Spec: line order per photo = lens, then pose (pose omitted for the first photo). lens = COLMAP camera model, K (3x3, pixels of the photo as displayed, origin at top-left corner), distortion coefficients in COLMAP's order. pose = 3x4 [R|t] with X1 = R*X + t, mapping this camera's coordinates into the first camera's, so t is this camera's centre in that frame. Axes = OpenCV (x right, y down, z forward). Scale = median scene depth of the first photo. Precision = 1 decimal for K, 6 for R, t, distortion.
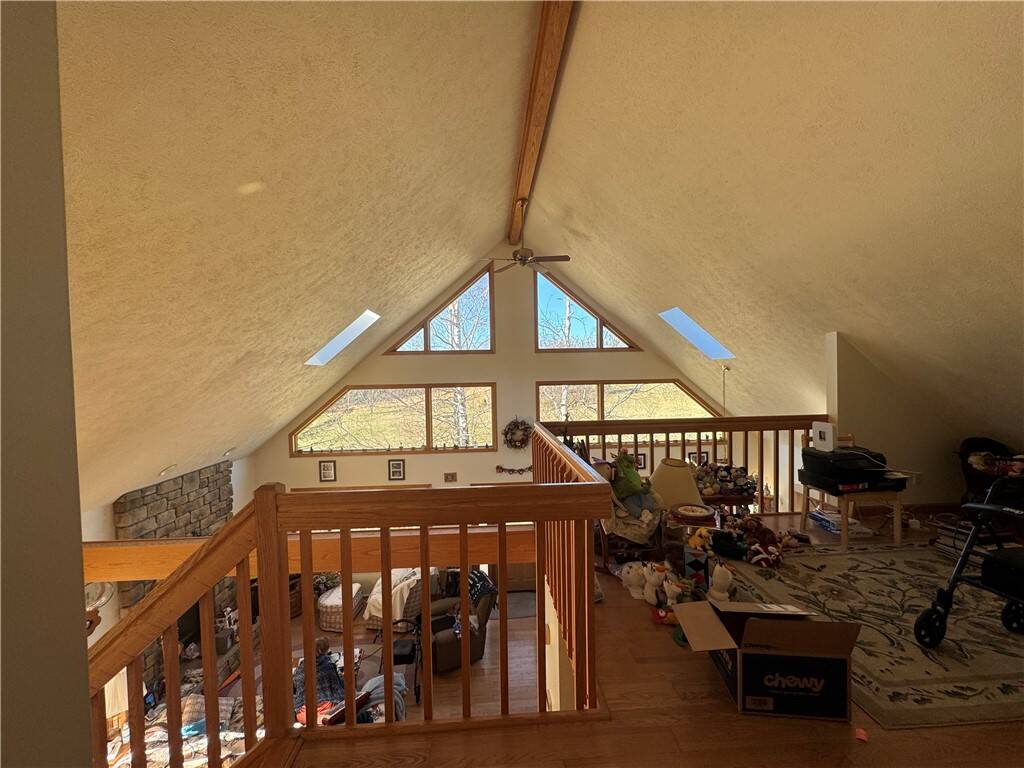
lens RADIAL K [[409.9, 0, 513.0], [0, 409.9, 385.6], [0, 0, 1]] dist [-0.002545, -0.000027]
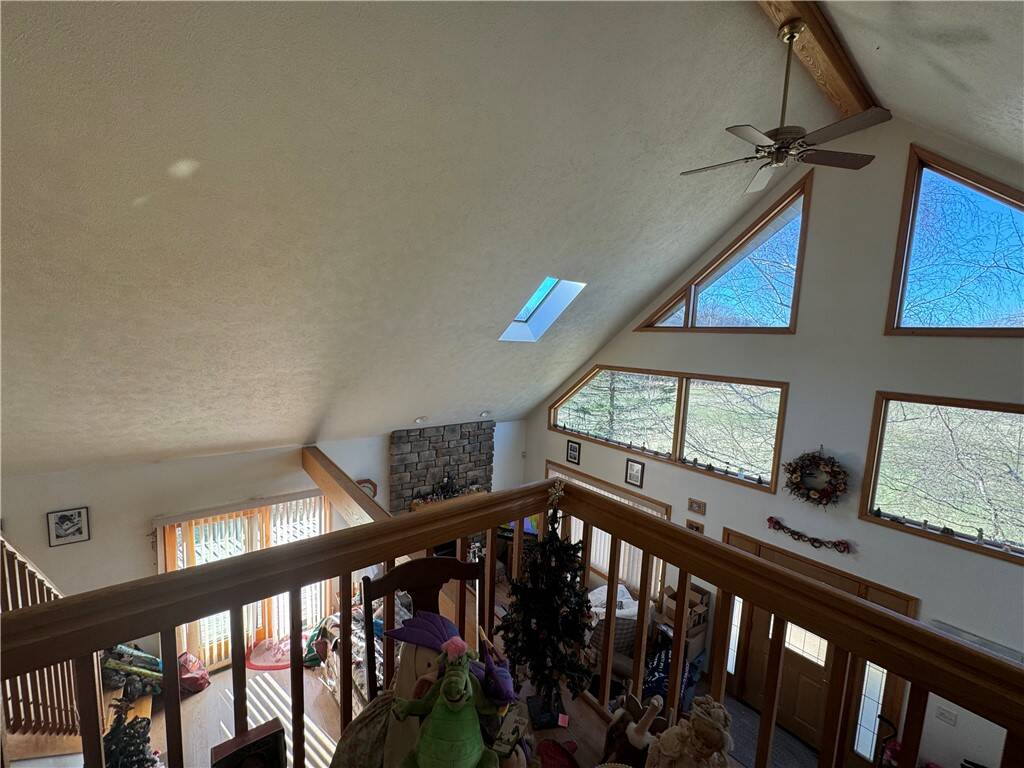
lens RADIAL K [[409.9, 0, 512.0], [0, 409.9, 382.6], [0, 0, 1]] dist [-0.002545, -0.000027]
pose [[0.571424, 0.130175, -0.810265, 0.213449], [-0.075773, 0.991491, 0.105852, -0.040599], [0.817150, 0.000910, 0.576425, 0.330117]]
